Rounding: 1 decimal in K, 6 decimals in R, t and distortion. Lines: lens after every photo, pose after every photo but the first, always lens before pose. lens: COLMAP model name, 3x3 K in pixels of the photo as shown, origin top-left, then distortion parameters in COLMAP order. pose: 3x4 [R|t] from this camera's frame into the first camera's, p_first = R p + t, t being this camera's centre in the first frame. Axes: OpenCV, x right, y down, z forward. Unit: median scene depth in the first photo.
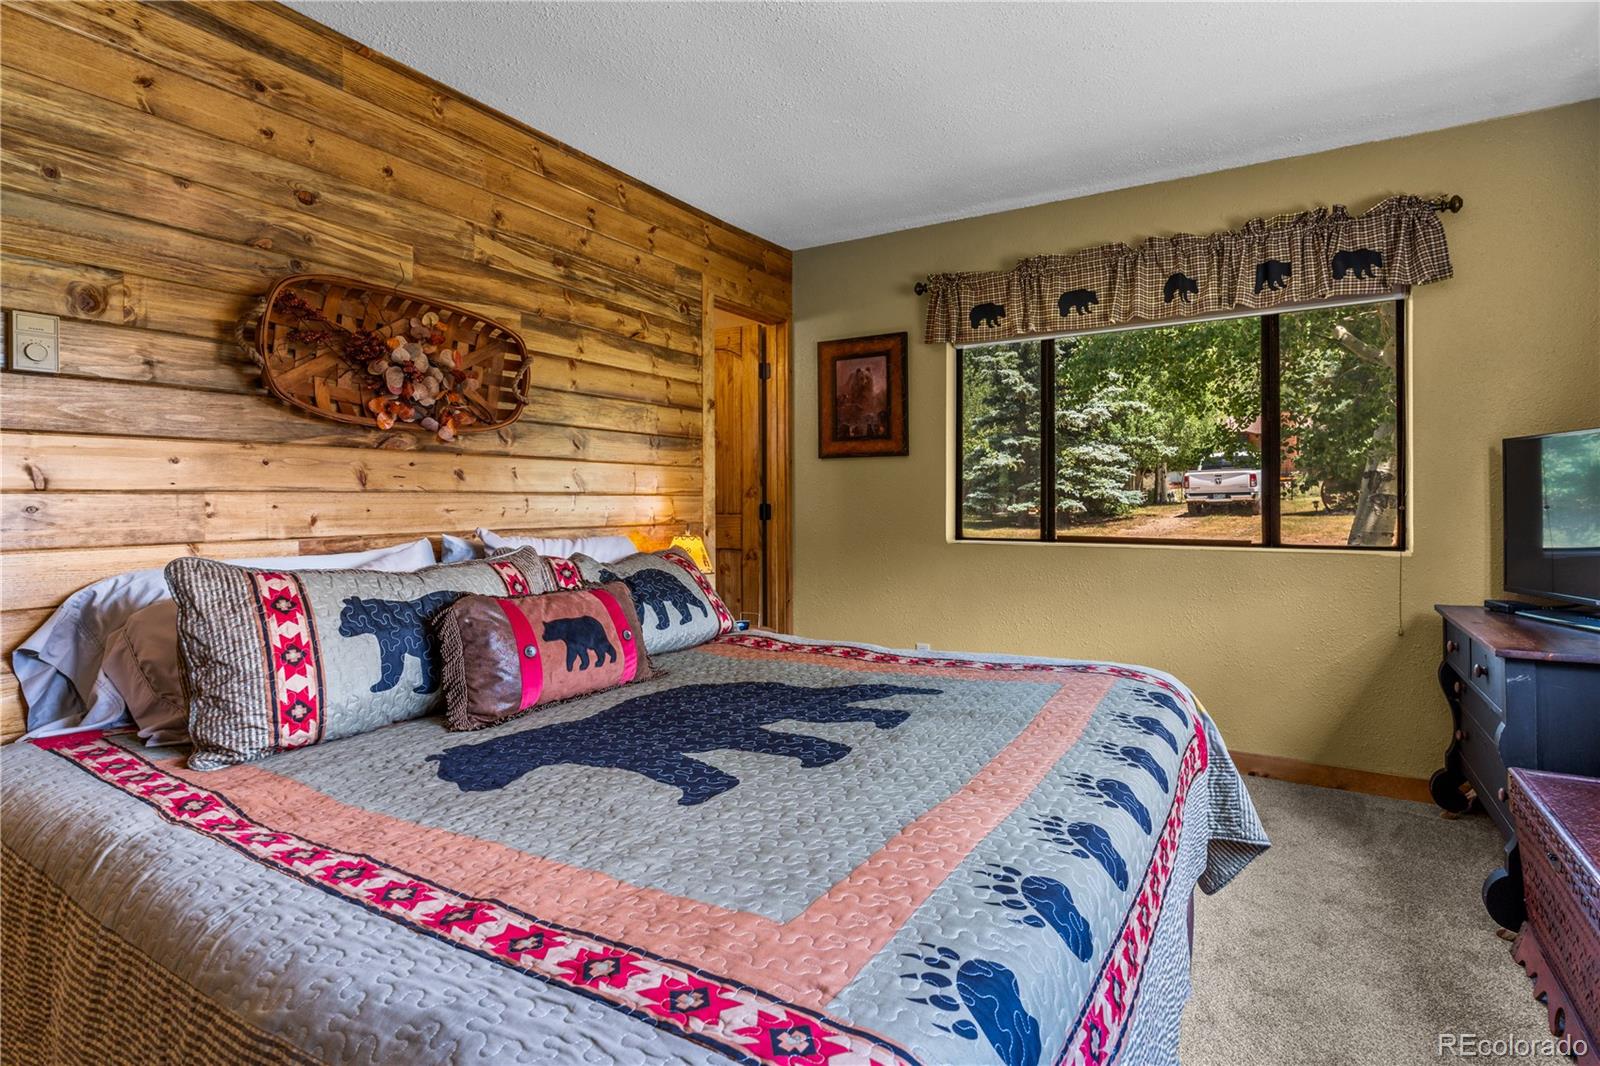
lens RADIAL K [[795.5, 0, 825.5], [0, 795.5, 491.1], [0, 0, 1]] dist [0.003485, 0.000318]
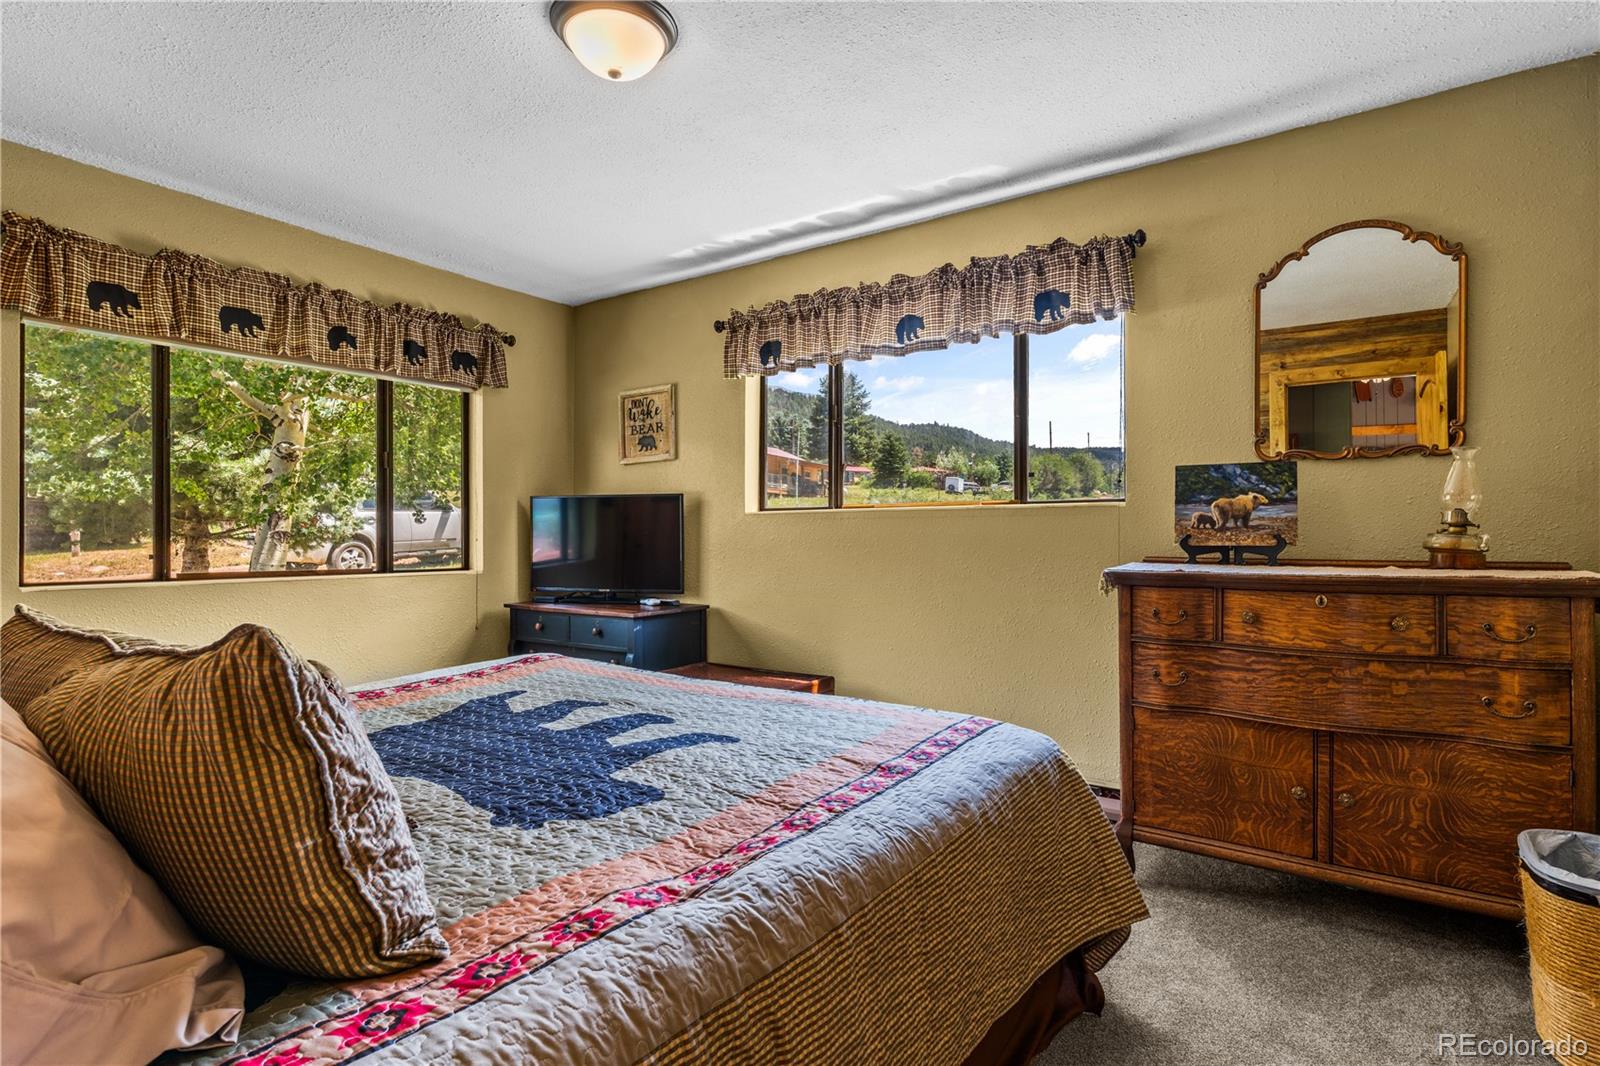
lens RADIAL K [[776.3, 0, 795.4], [0, 776.3, 527.6], [0, 0, 1]] dist [0.000406, -0.000256]
pose [[0.078536, 0.014670, 0.996803, -0.575003], [-0.002365, 0.999892, -0.014529, 0.016818], [-0.996908, -0.001216, 0.078563, 0.301148]]
